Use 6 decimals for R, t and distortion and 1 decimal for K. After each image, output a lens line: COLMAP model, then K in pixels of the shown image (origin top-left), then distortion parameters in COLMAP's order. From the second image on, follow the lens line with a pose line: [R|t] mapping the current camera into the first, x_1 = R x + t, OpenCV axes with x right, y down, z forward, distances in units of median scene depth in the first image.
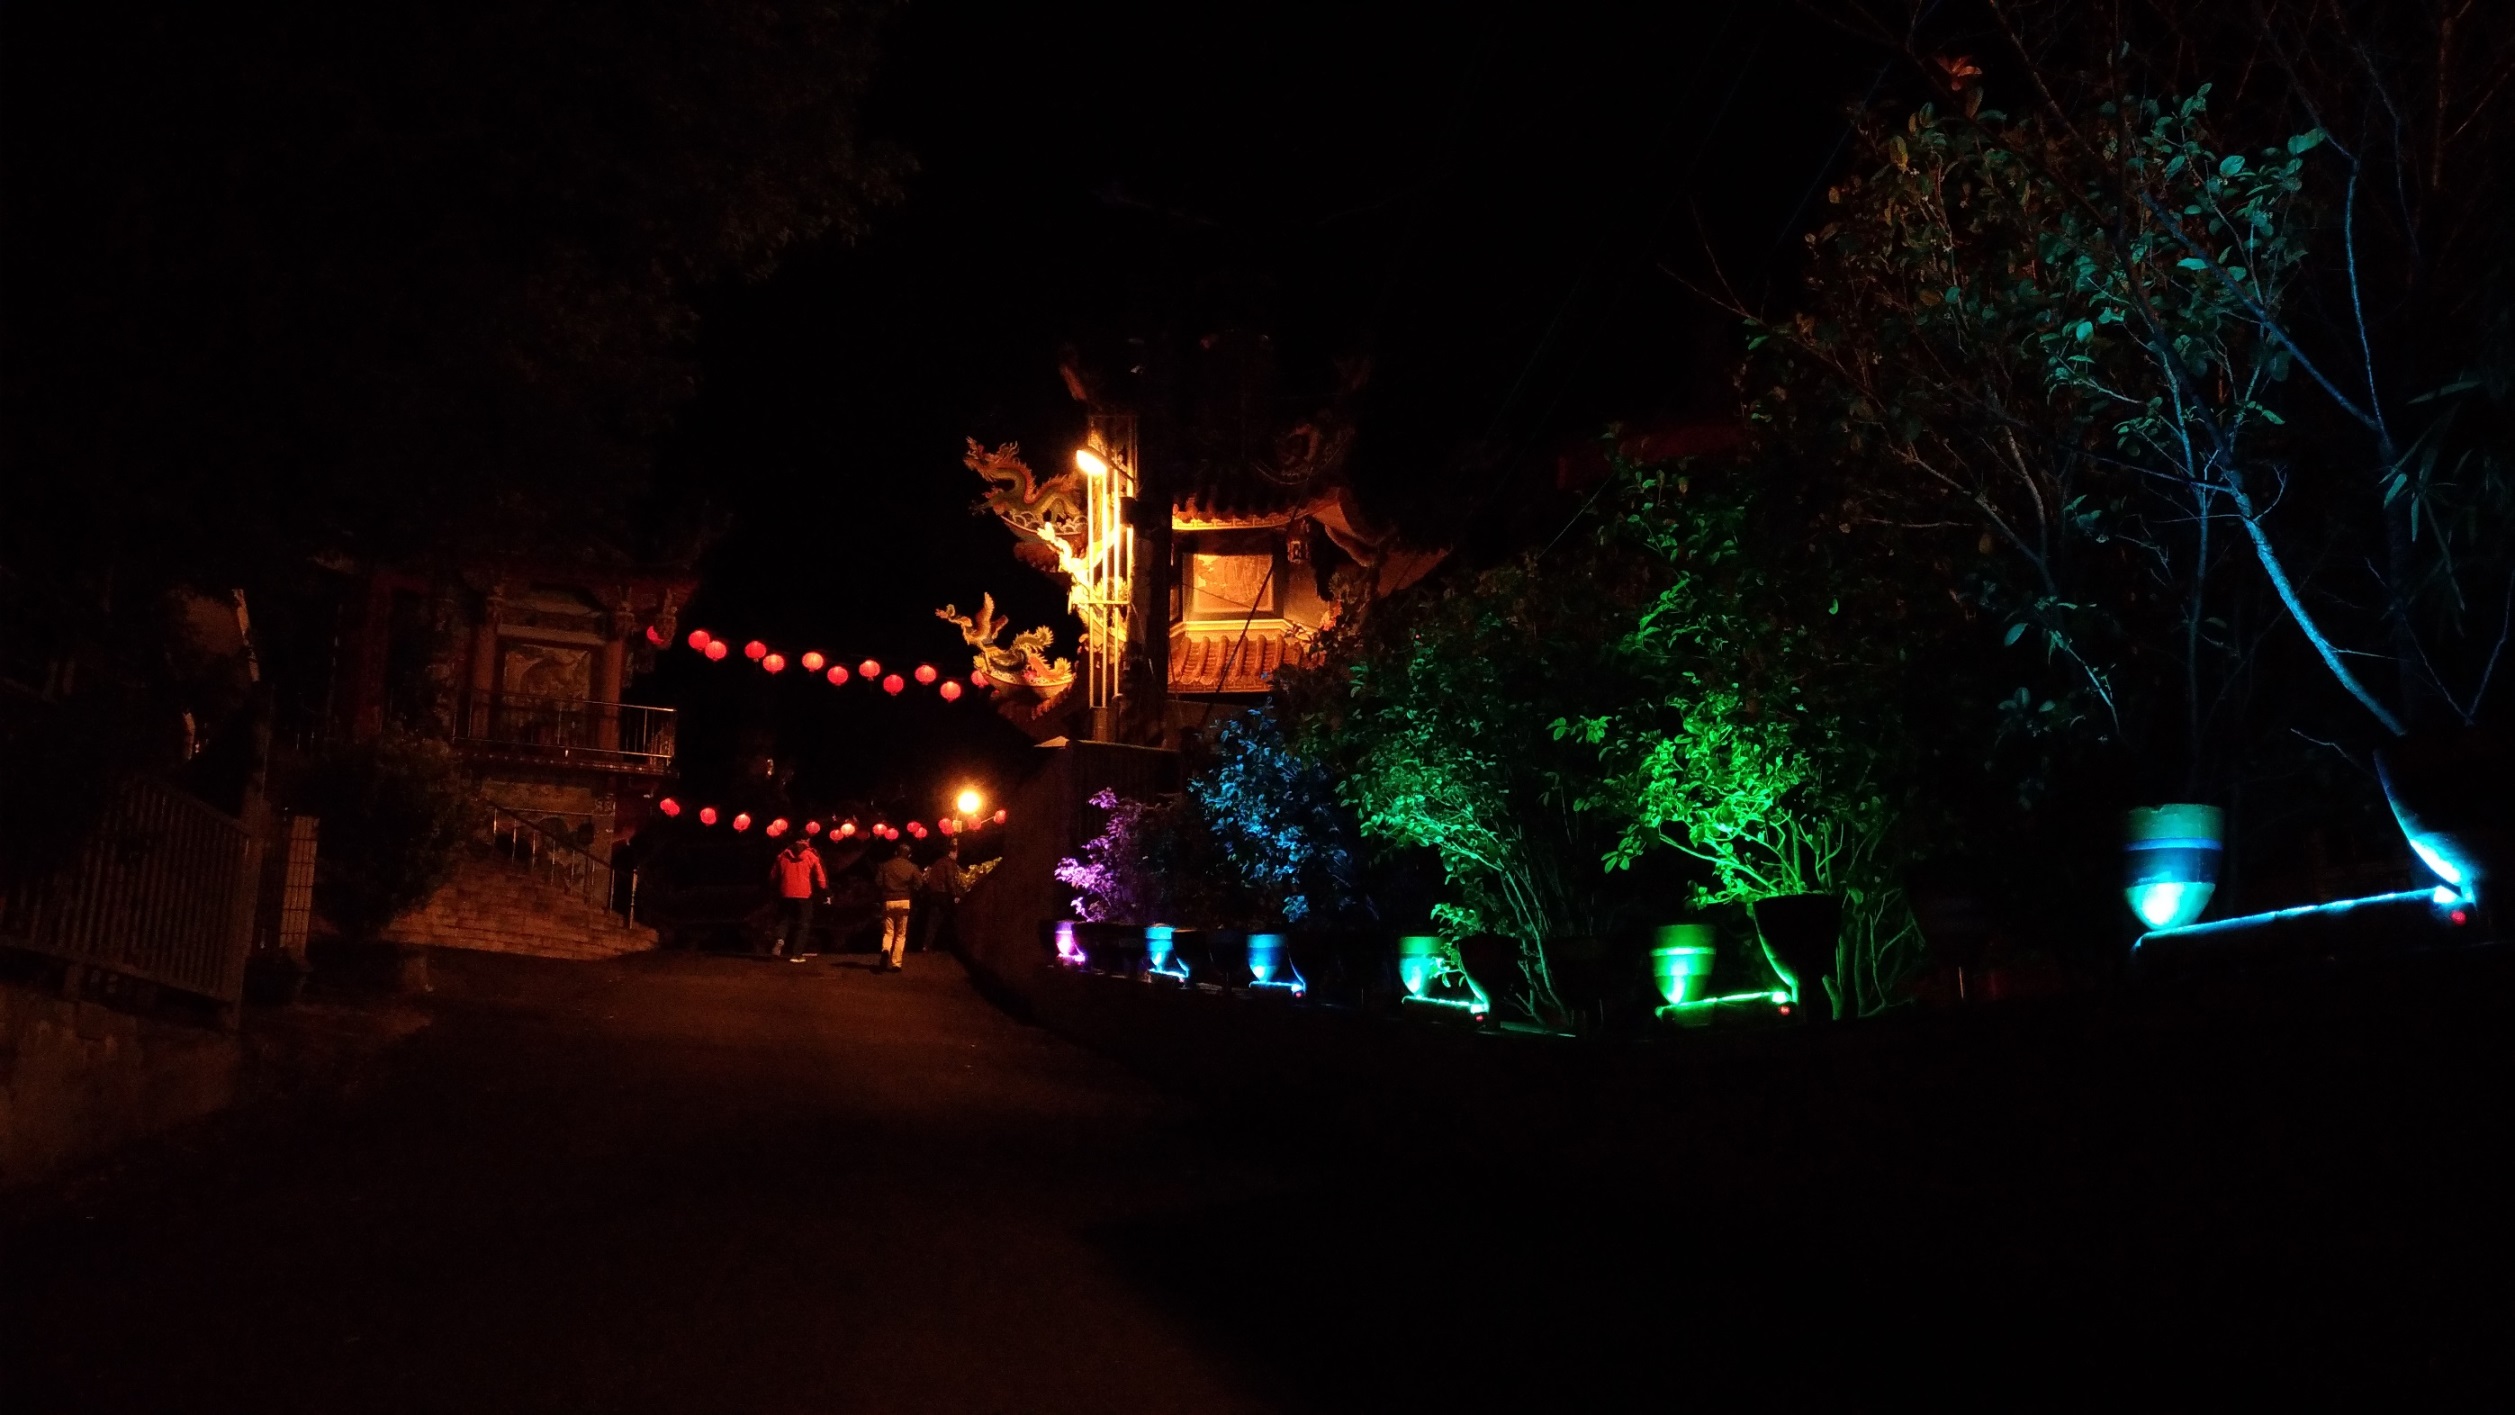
lens RADIAL K [[1975.1, 0, 1257.0], [0, 1975.1, 696.8], [0, 0, 1]] dist [0.109872, -0.013810]
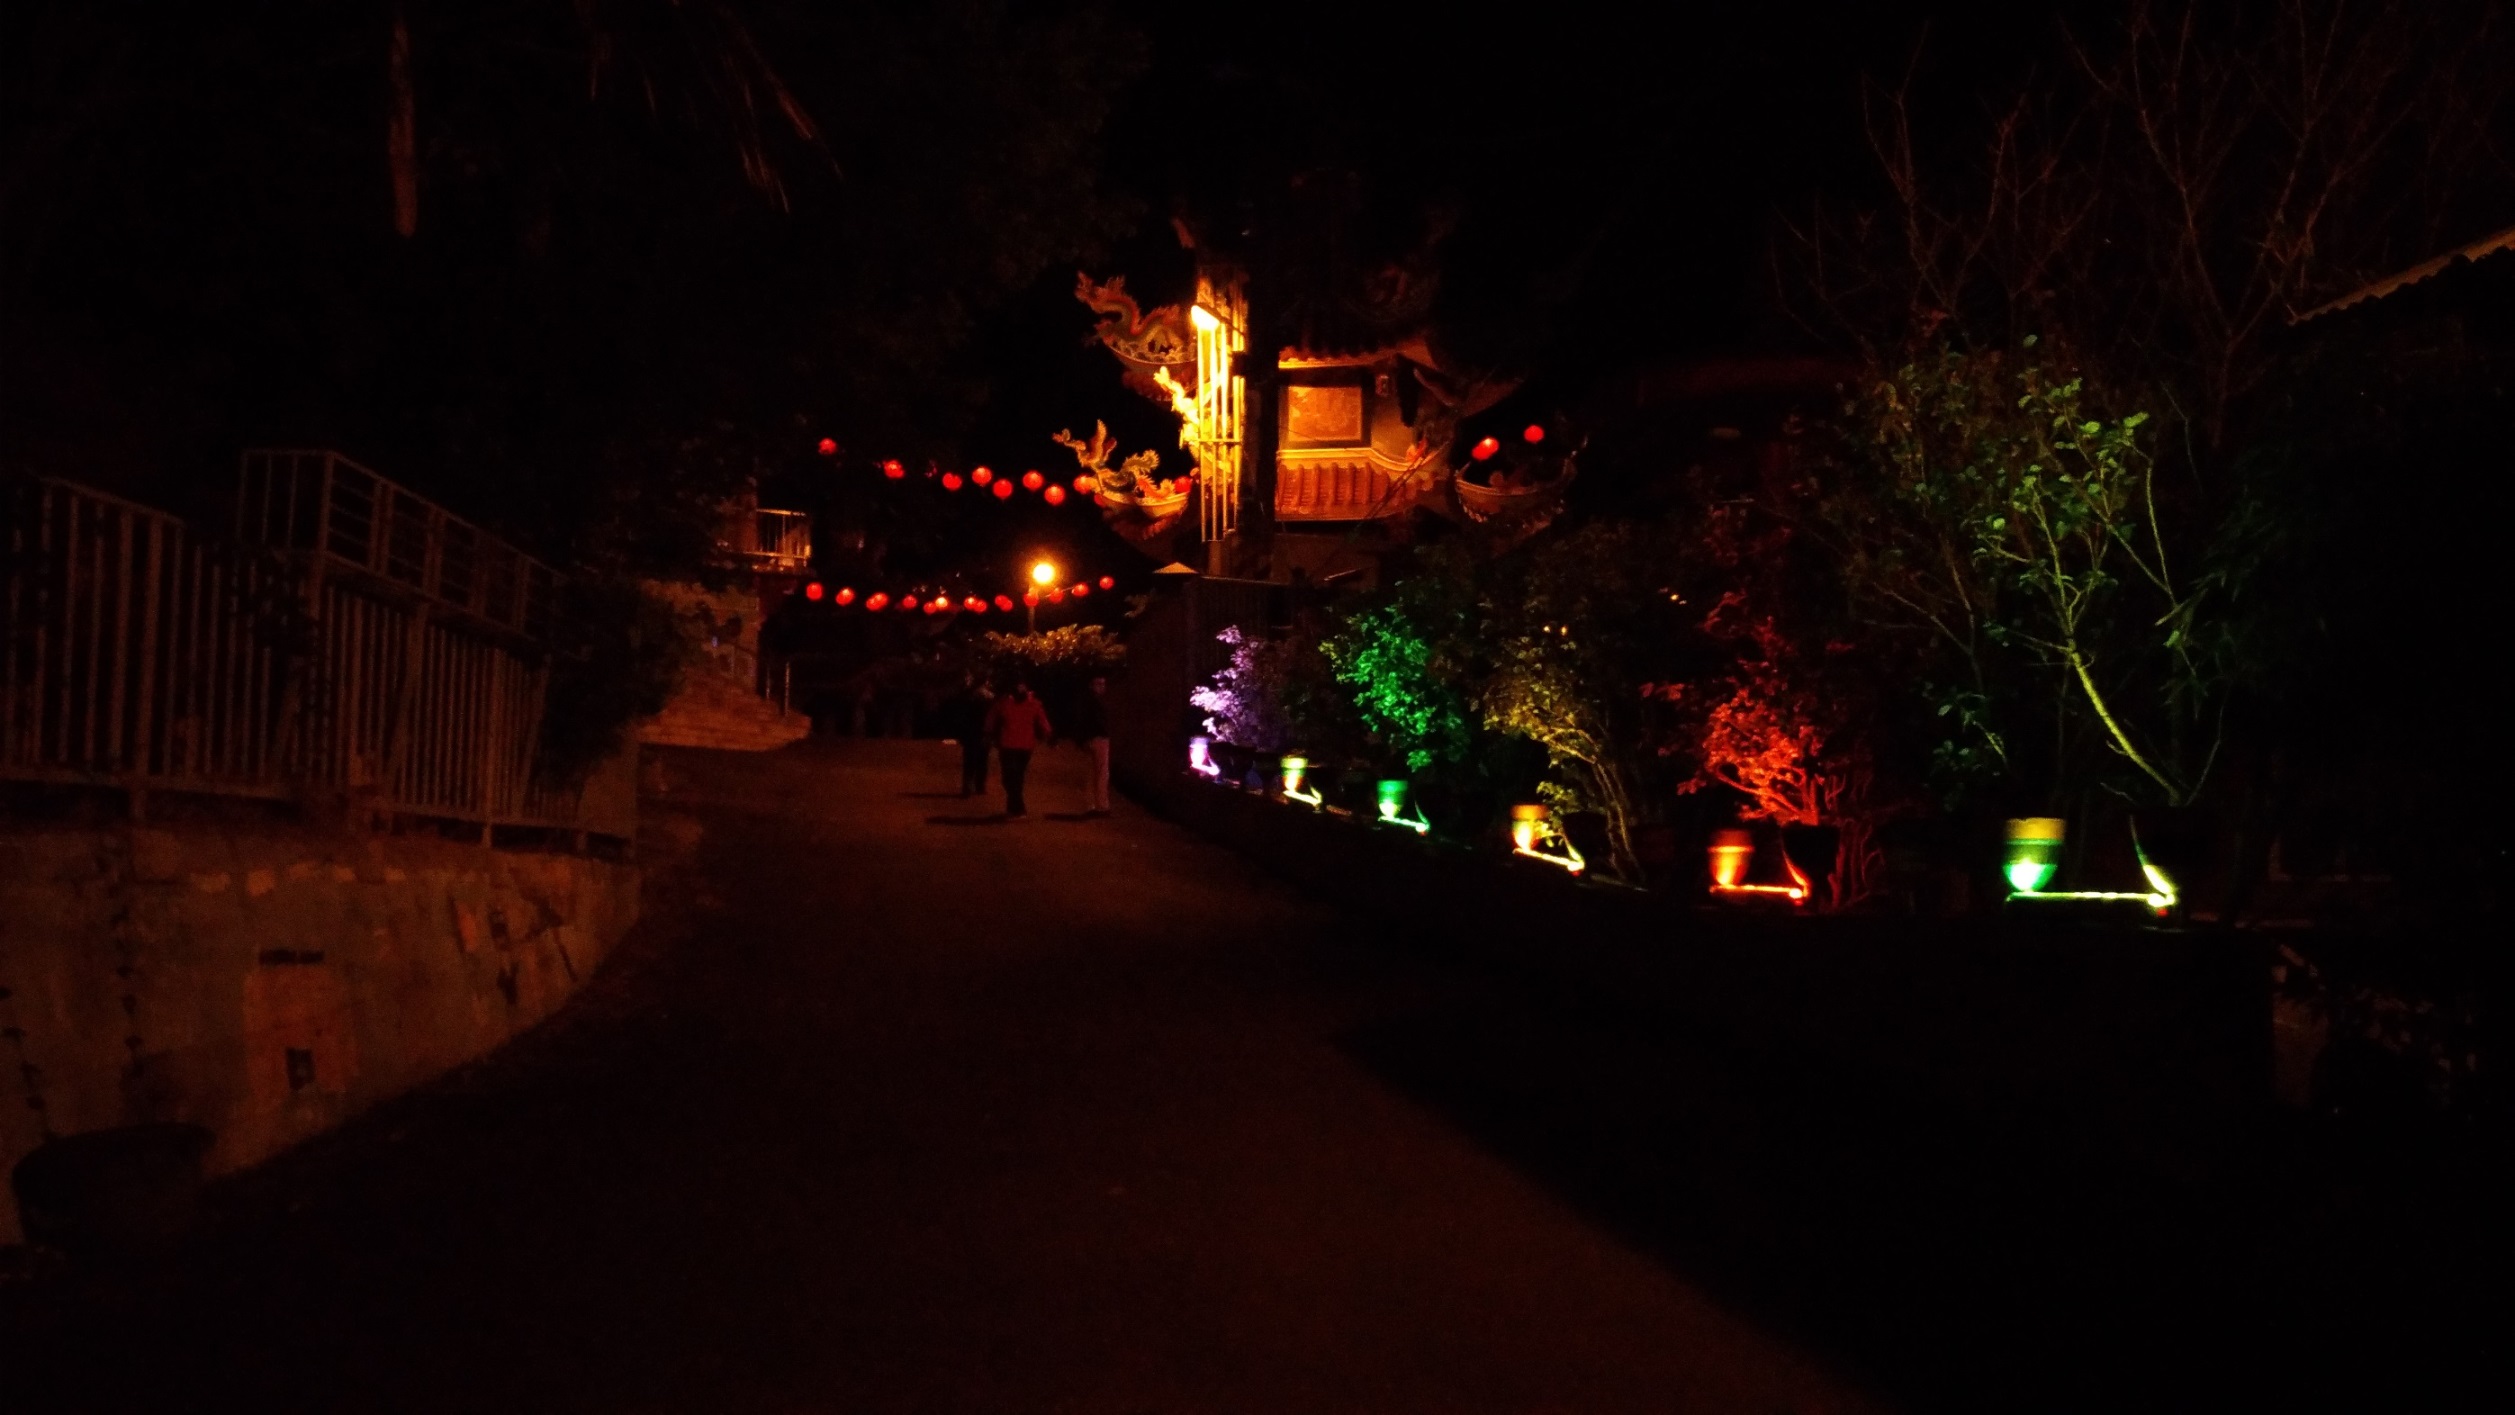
lens RADIAL K [[1975.1, 0, 1257.7], [0, 1975.1, 724.6], [0, 0, 1]] dist [0.109872, -0.013810]
pose [[0.999804, 0.001631, -0.019727, -0.051157], [0.001286, 0.989143, 0.146953, -0.089519], [0.019753, -0.146950, 0.988947, -0.213247]]
